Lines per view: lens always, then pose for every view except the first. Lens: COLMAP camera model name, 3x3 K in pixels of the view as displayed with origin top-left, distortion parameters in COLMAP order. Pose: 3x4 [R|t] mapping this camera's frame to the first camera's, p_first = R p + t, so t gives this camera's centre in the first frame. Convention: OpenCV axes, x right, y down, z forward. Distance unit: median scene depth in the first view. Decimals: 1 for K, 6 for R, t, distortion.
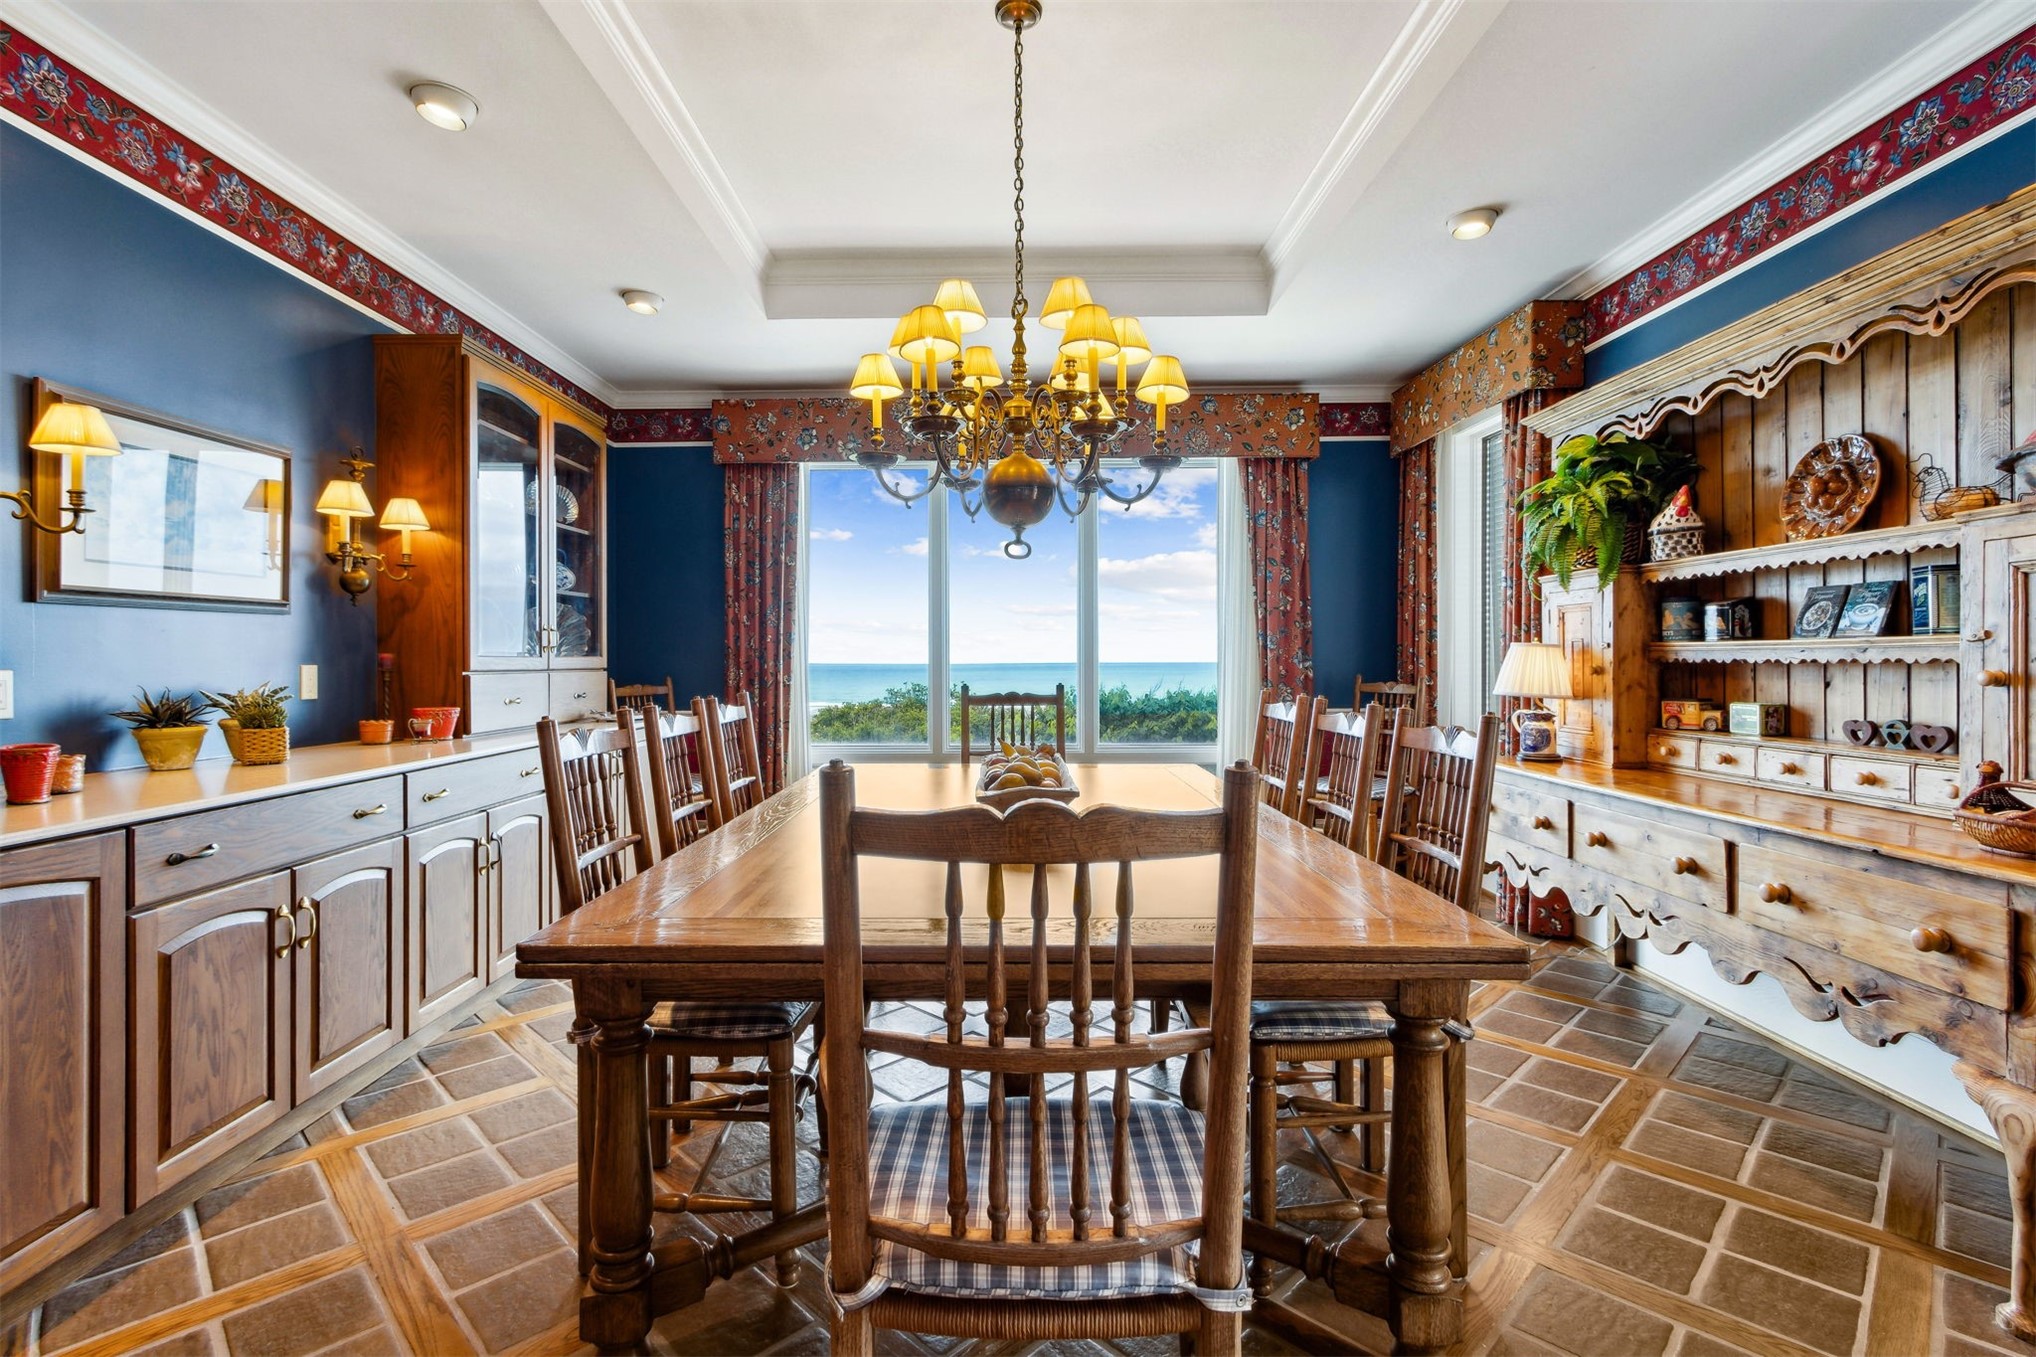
lens RADIAL K [[949.2, 0, 1010.1], [0, 949.2, 667.8], [0, 0, 1]] dist [-0.000239, 0.000141]
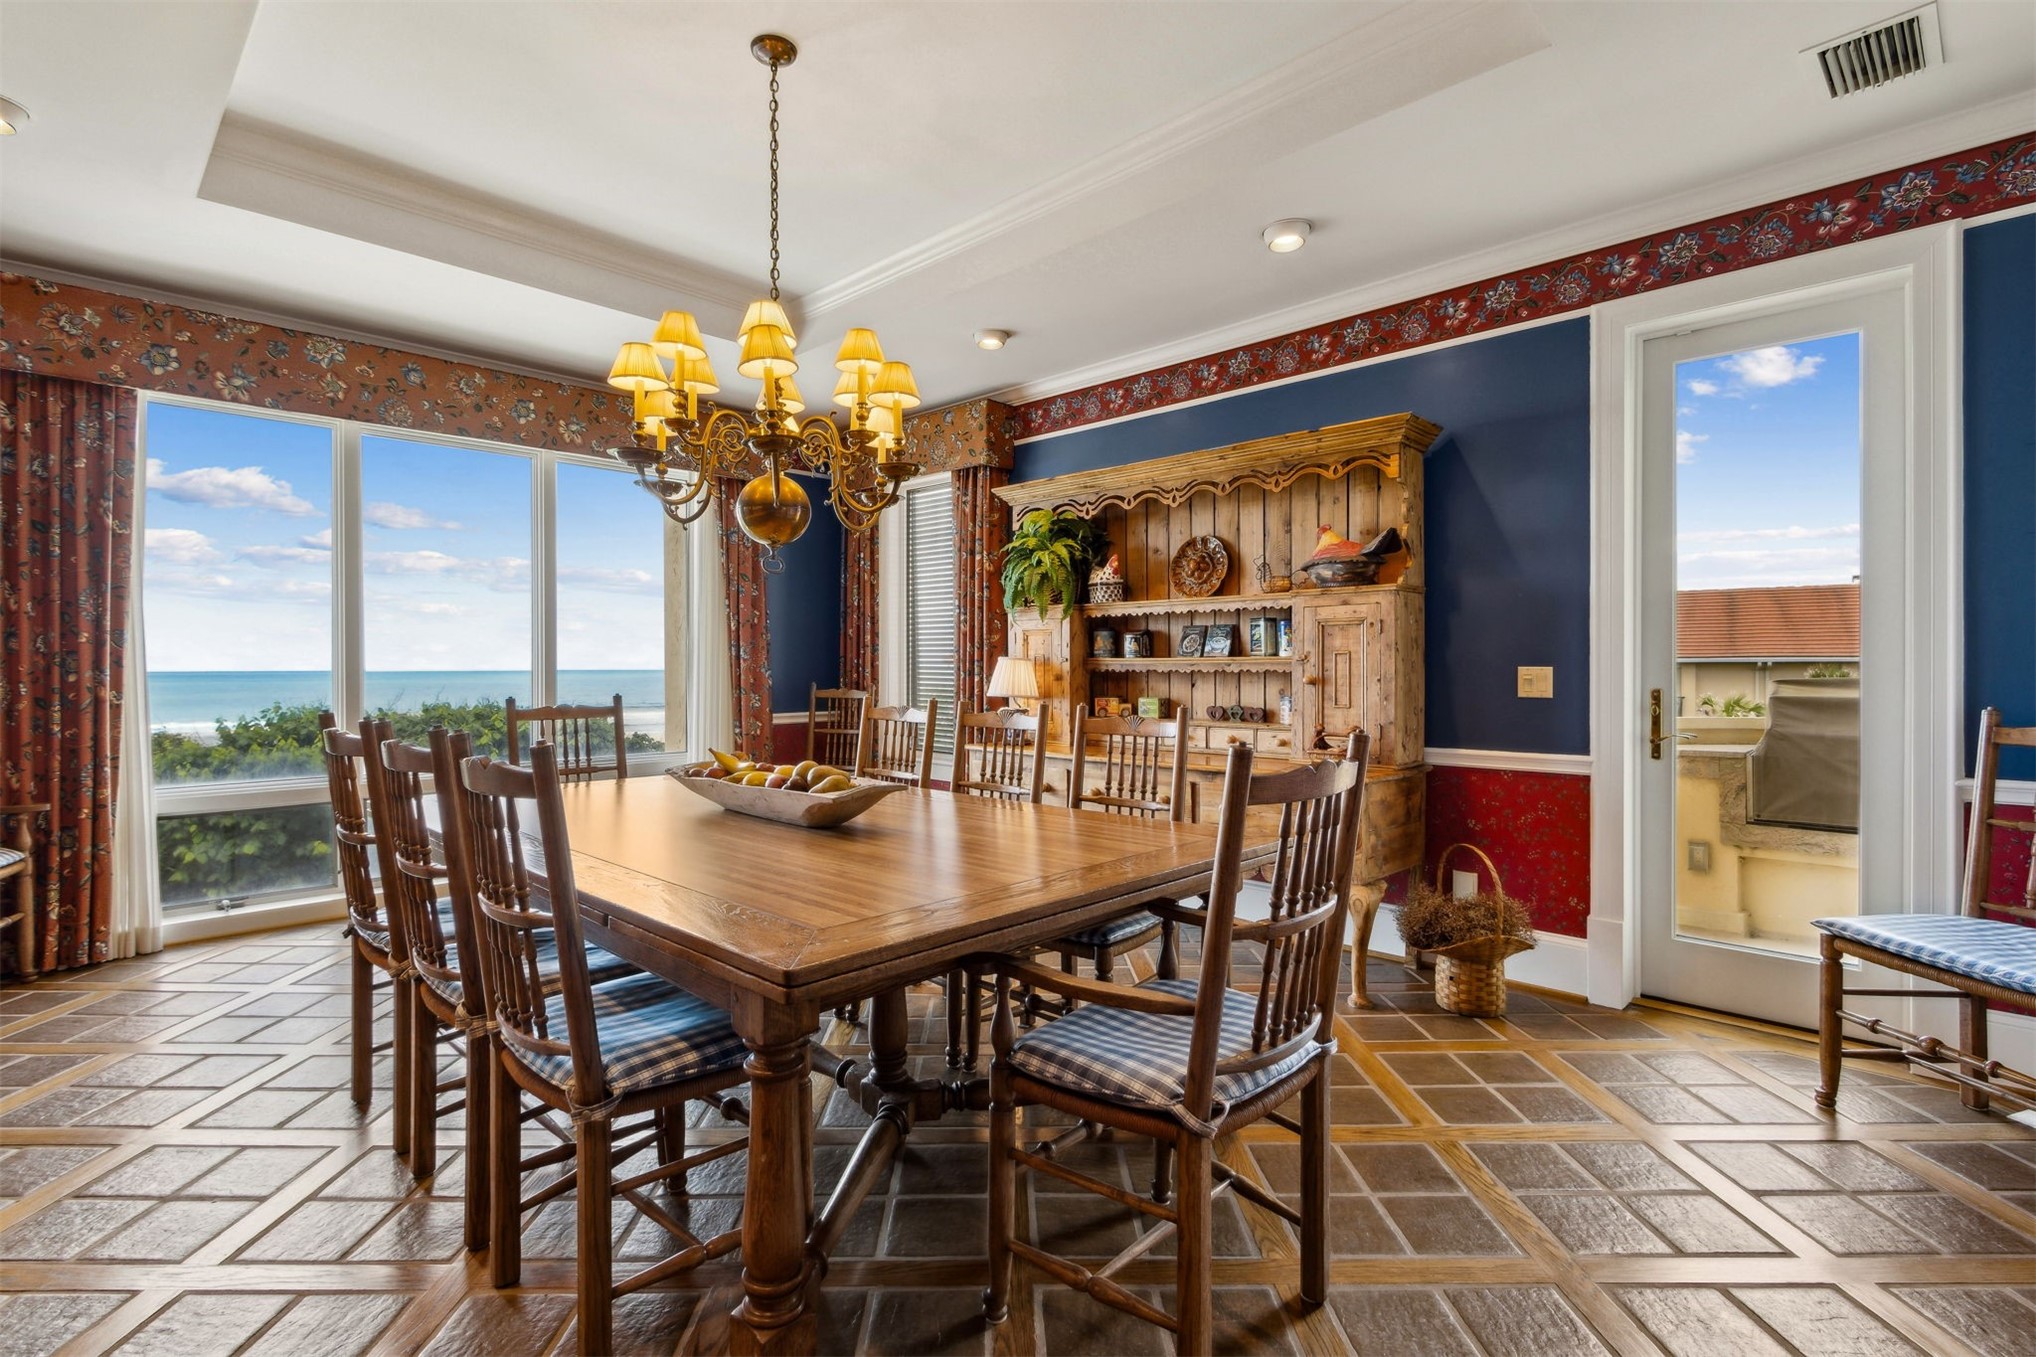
lens RADIAL K [[949.2, 0, 998.5], [0, 949.2, 677.9], [0, 0, 1]] dist [-0.000239, 0.000141]
pose [[0.694938, -0.006265, 0.719043, -0.468652], [0.004471, 0.999980, 0.004391, -0.003332], [-0.719056, 0.000163, 0.694952, 0.080709]]
